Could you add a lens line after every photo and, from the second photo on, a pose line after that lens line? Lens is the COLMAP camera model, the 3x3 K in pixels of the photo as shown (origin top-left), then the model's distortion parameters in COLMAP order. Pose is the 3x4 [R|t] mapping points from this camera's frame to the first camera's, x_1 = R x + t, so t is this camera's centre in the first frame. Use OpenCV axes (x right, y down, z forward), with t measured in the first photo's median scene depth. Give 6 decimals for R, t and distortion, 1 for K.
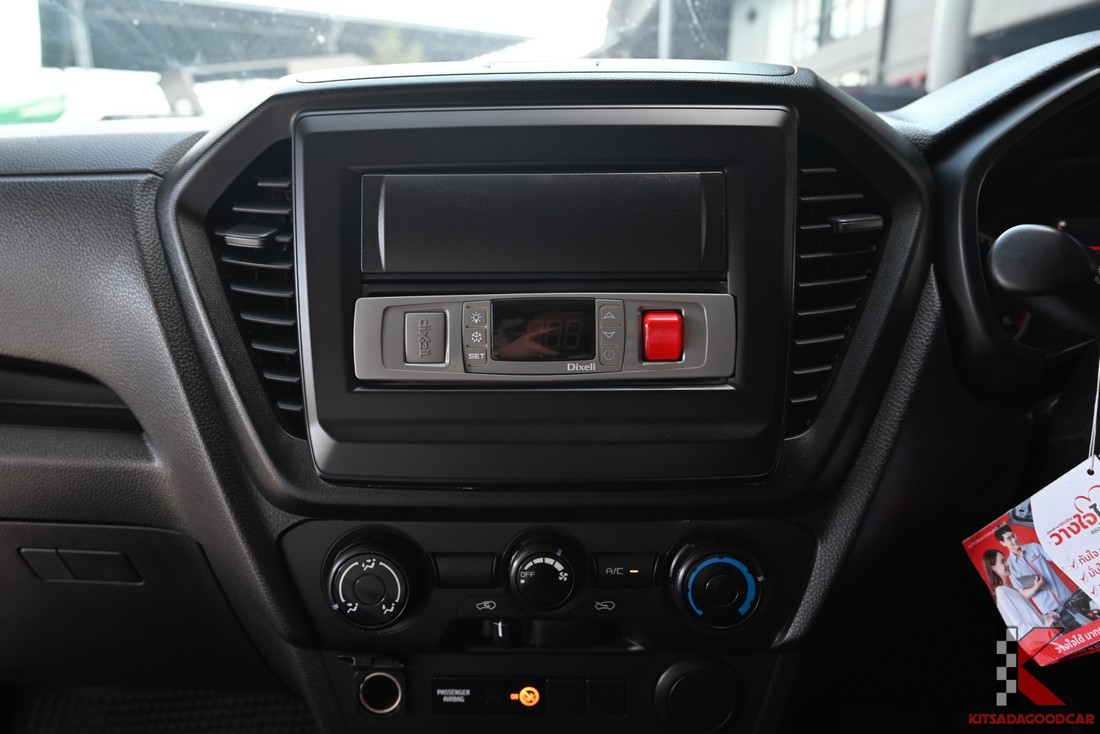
lens RADIAL K [[743.2, 0, 549.4], [0, 743.2, 368.8], [0, 0, 1]] dist [0.000648, -0.005561]
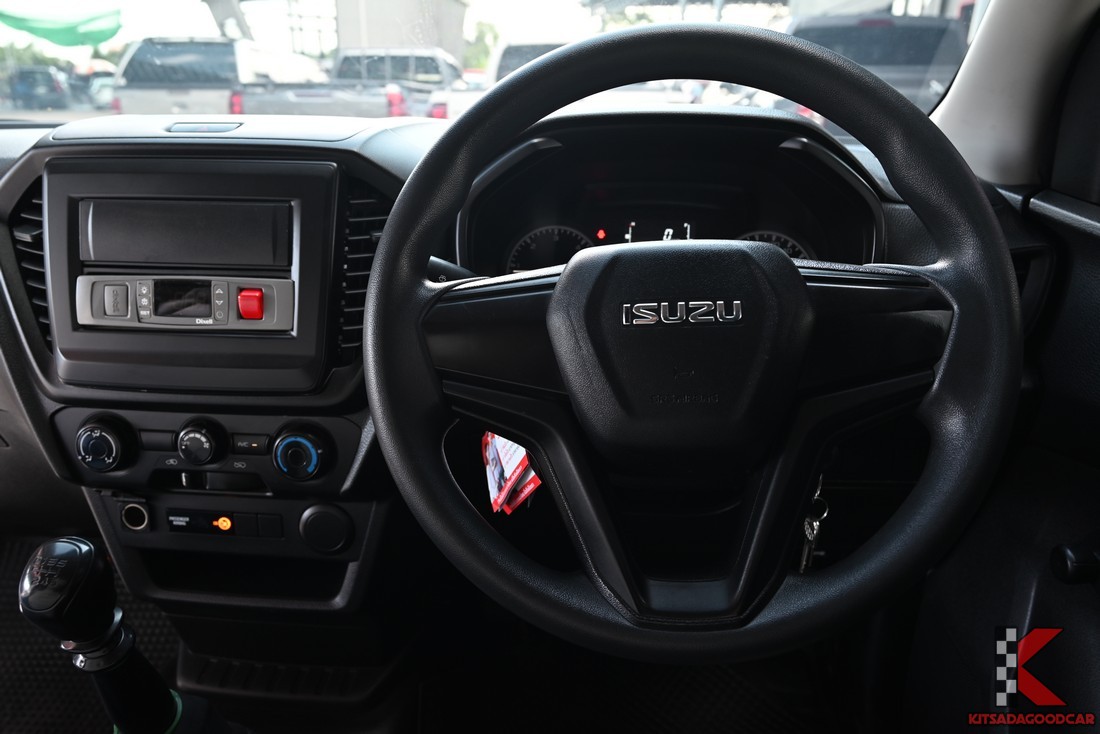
lens RADIAL K [[743.2, 0, 551.3], [0, 743.2, 361.8], [0, 0, 1]] dist [0.000648, -0.005561]
pose [[0.997421, 0.035346, -0.062469, 0.897386], [-0.029571, 0.995405, 0.091079, -0.084251], [0.065401, -0.088997, 0.993882, -0.601440]]
